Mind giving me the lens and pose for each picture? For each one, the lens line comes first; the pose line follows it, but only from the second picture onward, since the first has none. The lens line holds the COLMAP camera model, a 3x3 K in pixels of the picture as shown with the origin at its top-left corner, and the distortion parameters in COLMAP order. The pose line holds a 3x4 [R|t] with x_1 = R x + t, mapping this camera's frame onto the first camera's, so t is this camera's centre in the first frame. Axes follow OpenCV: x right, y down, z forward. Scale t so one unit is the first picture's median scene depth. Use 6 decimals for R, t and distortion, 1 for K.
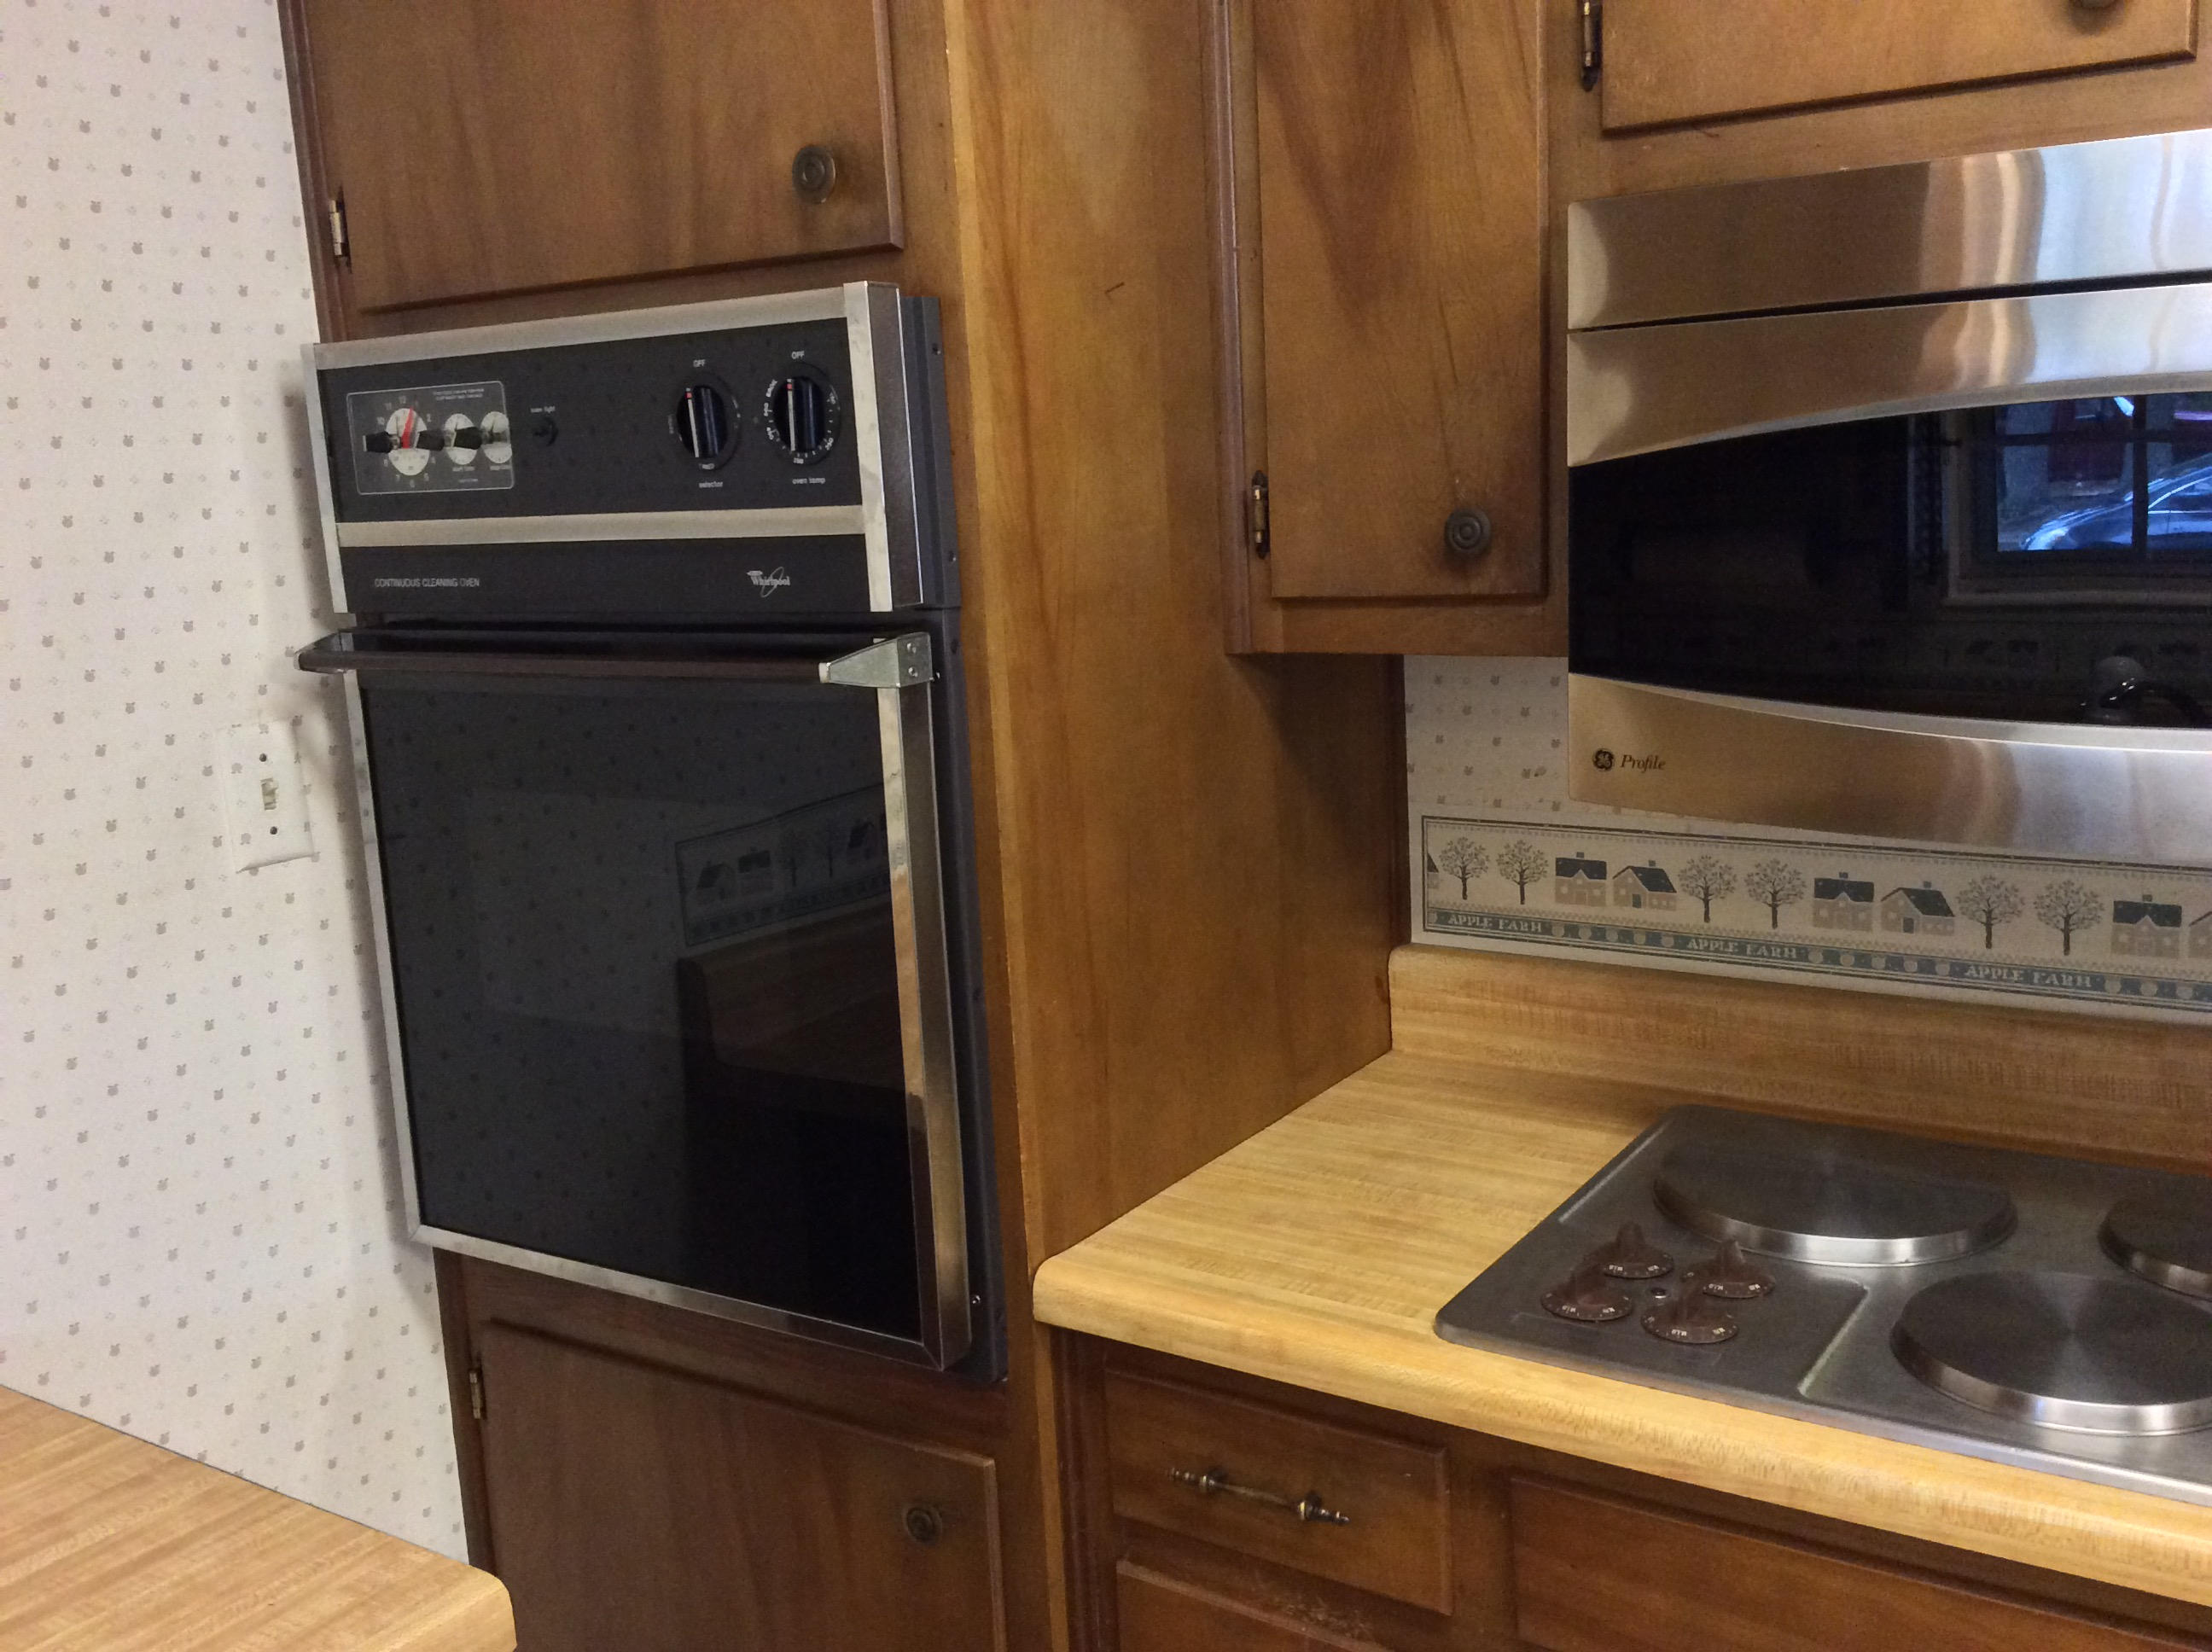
lens RADIAL K [[2010.0, 0, 1132.0], [0, 2010.0, 825.7], [0, 0, 1]] dist [0.138162, -0.272411]
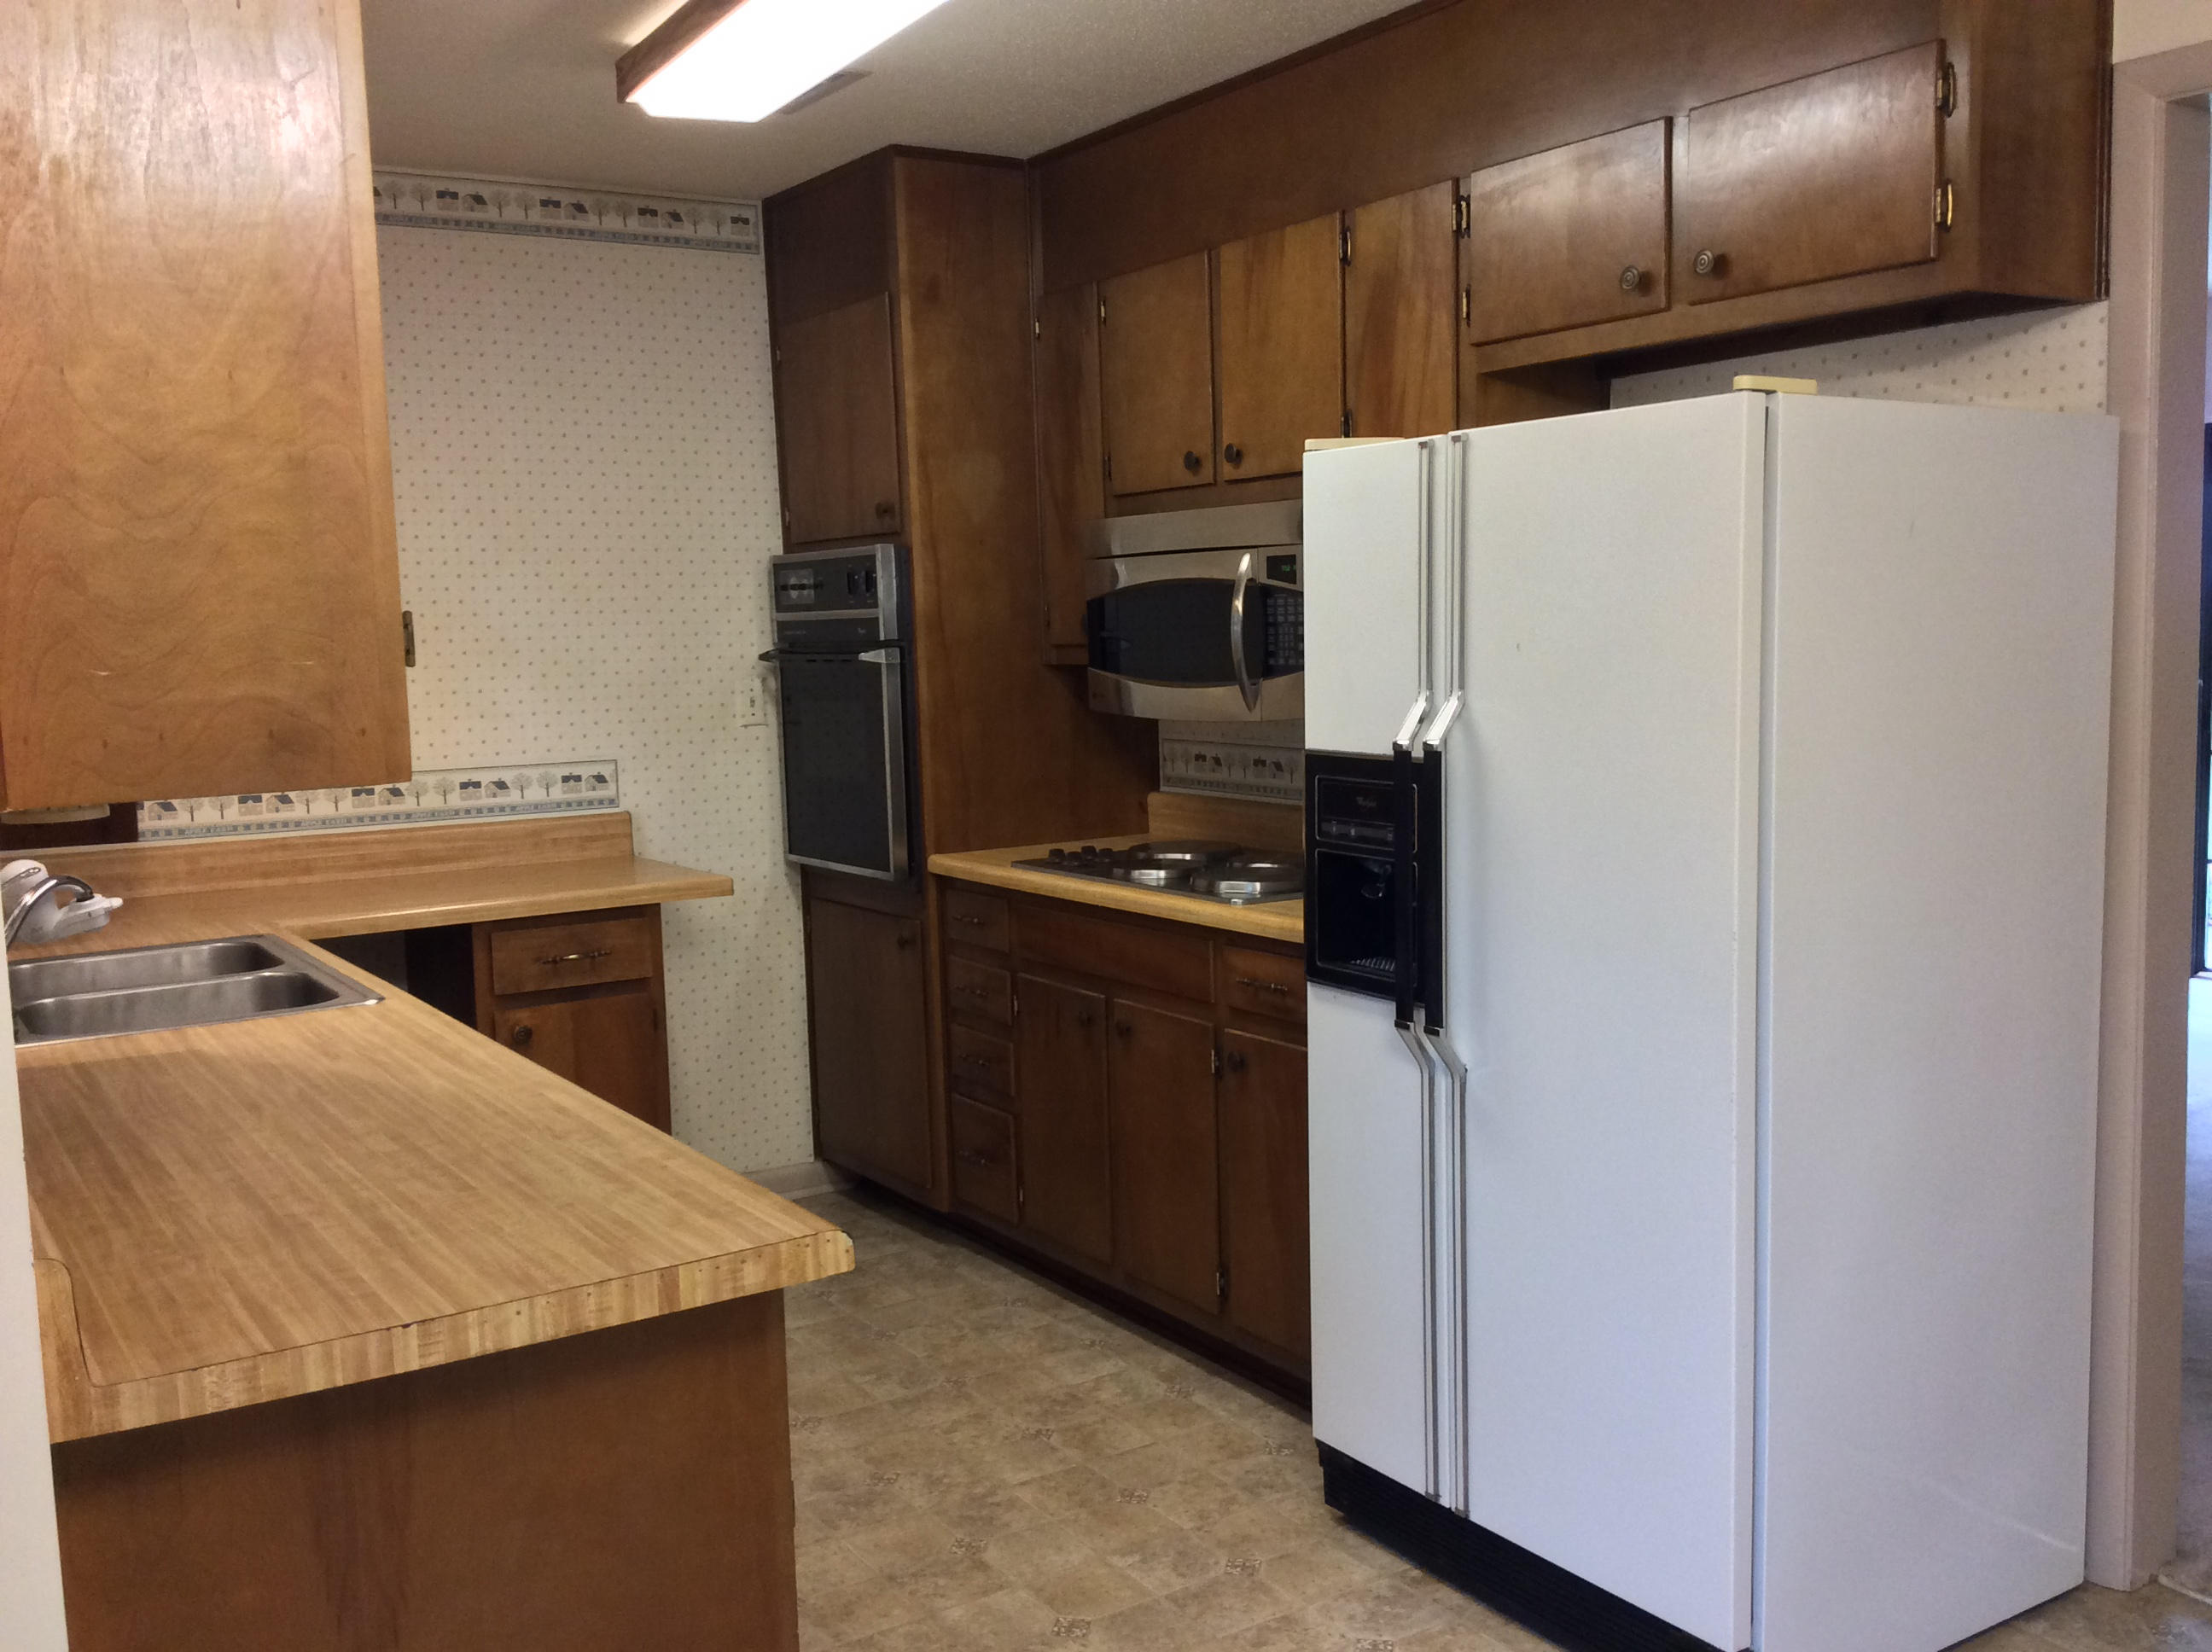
lens RADIAL K [[2010.0, 0, 1132.0], [0, 2010.0, 825.7], [0, 0, 1]] dist [0.138162, -0.272411]
pose [[0.919659, 0.060032, -0.388102, 1.248753], [-0.083157, 0.995606, -0.043050, 0.245335], [0.383812, 0.071864, 0.920611, -1.502897]]
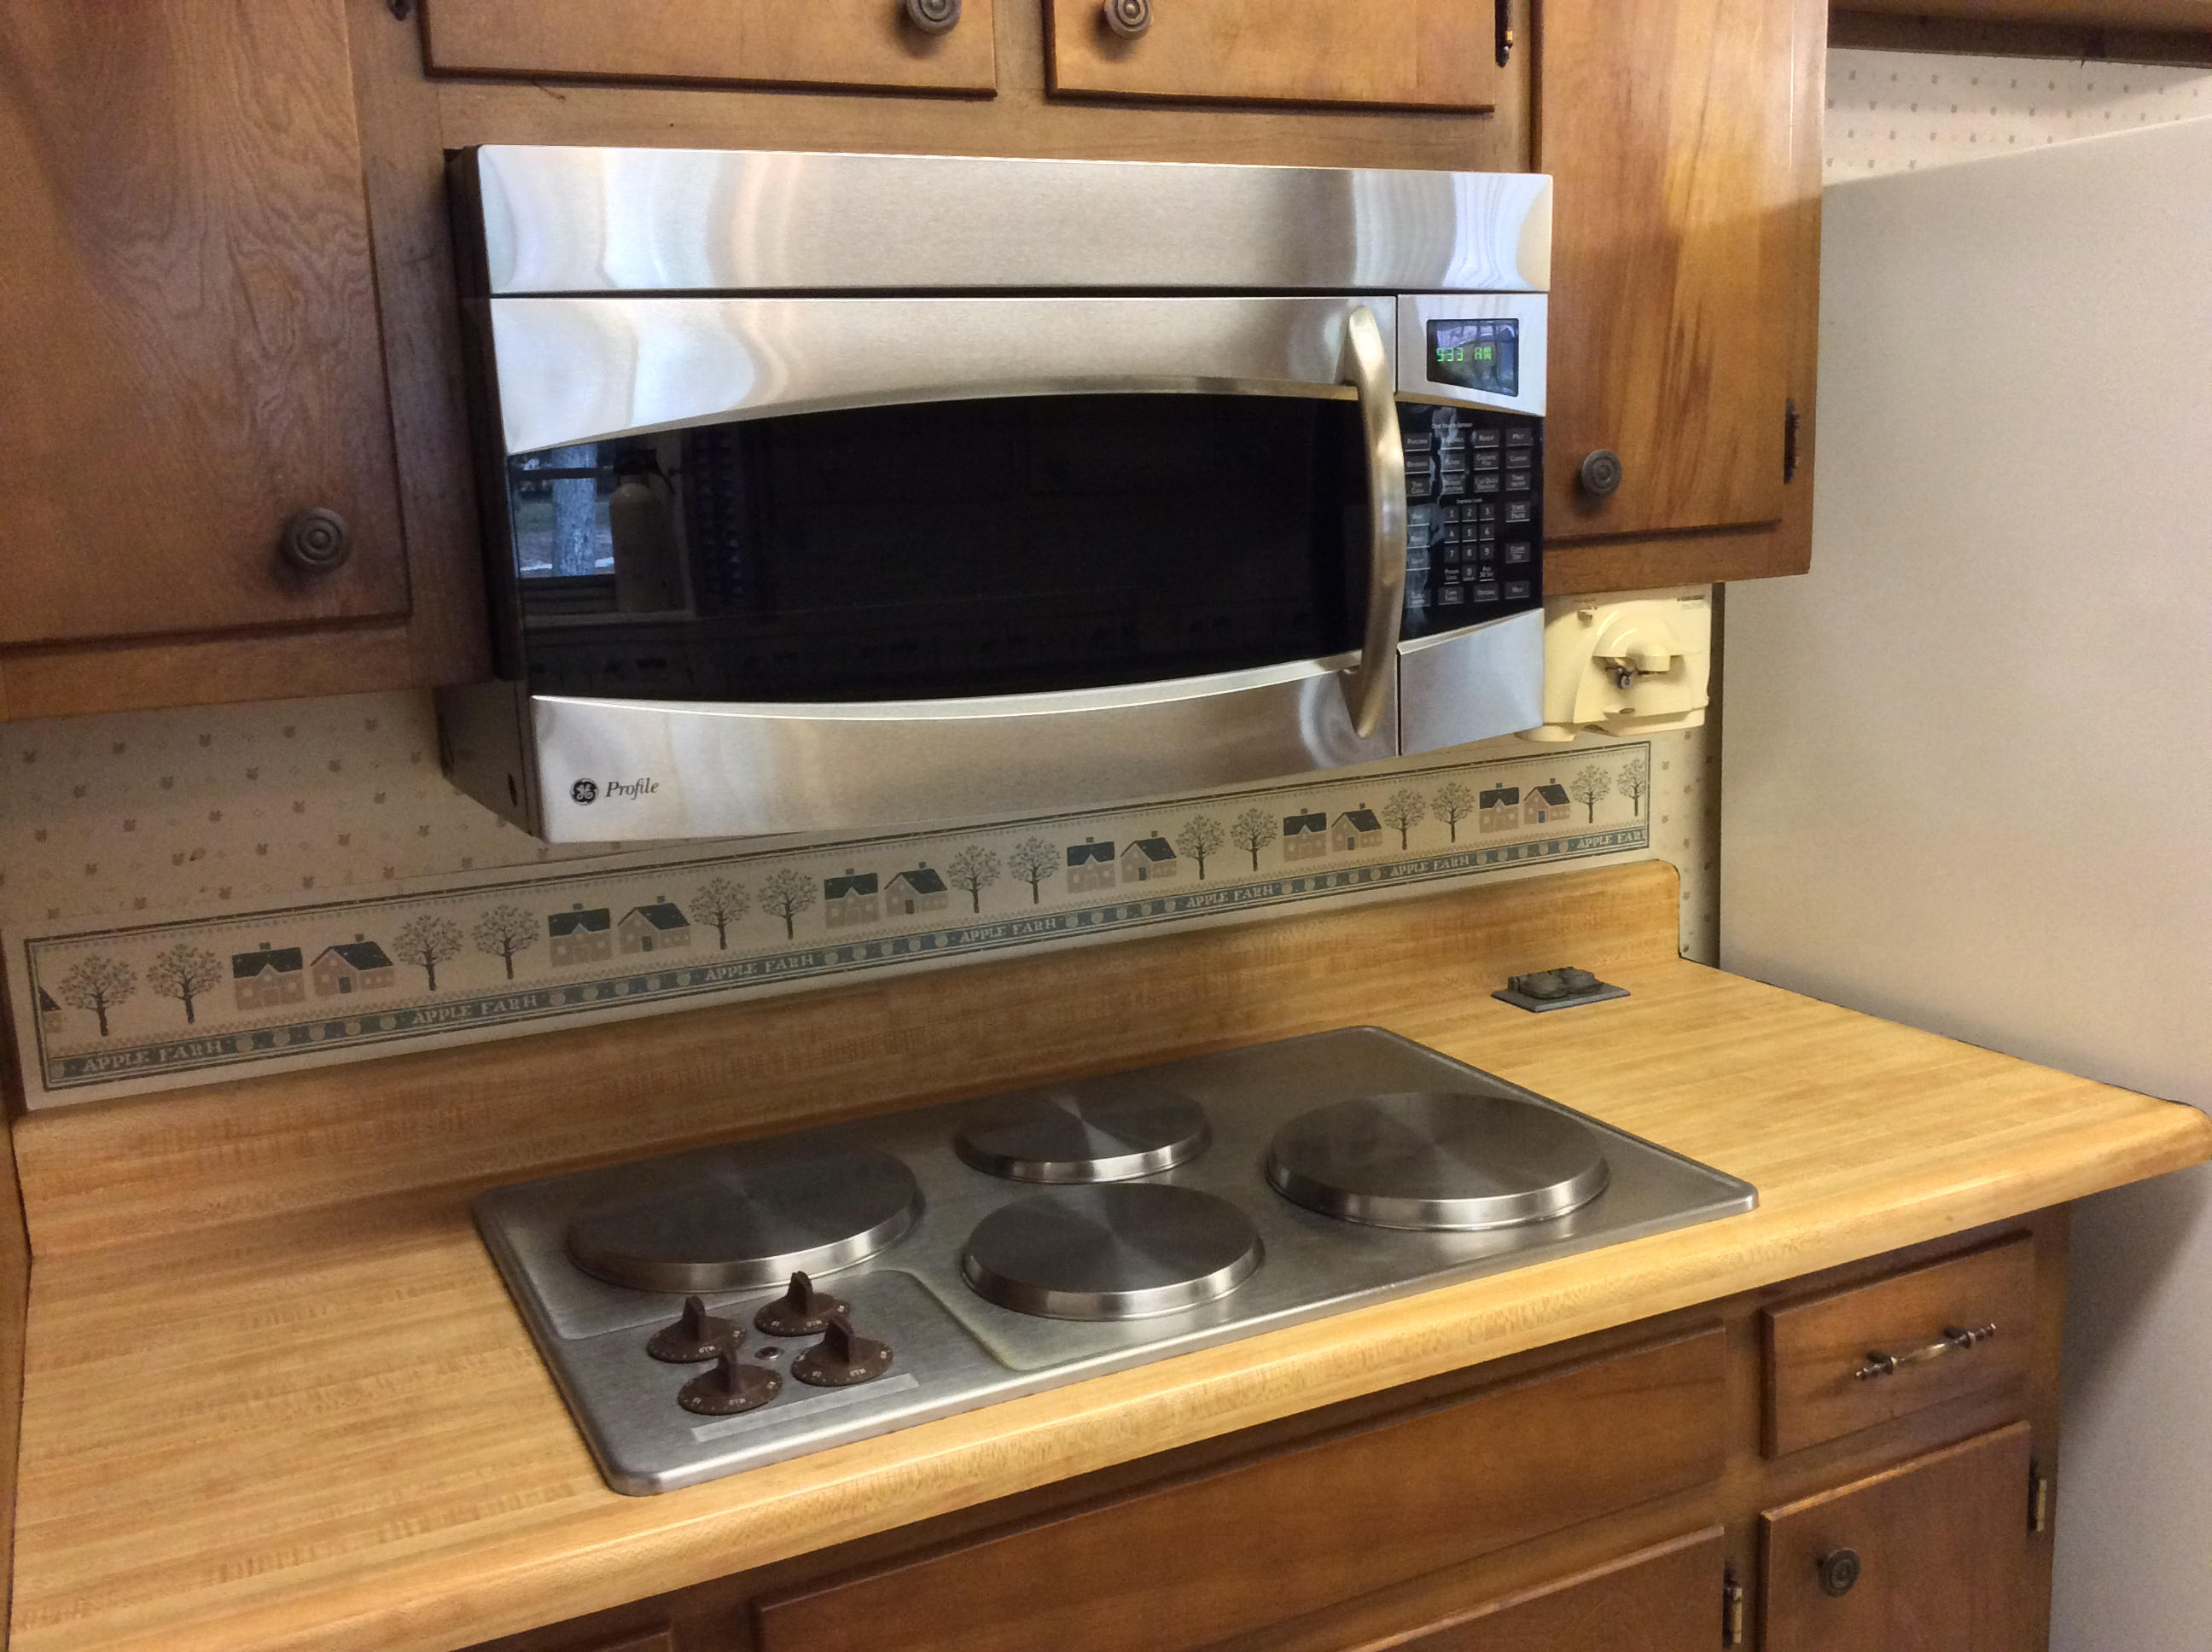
lens RADIAL K [[2010.0, 0, 1132.0], [0, 2010.0, 825.7], [0, 0, 1]] dist [0.138162, -0.272411]
pose [[0.512922, -0.136228, 0.847557, -0.324653], [0.168404, 0.984111, 0.056262, -0.023149], [-0.841755, 0.113874, 0.527713, 0.284351]]
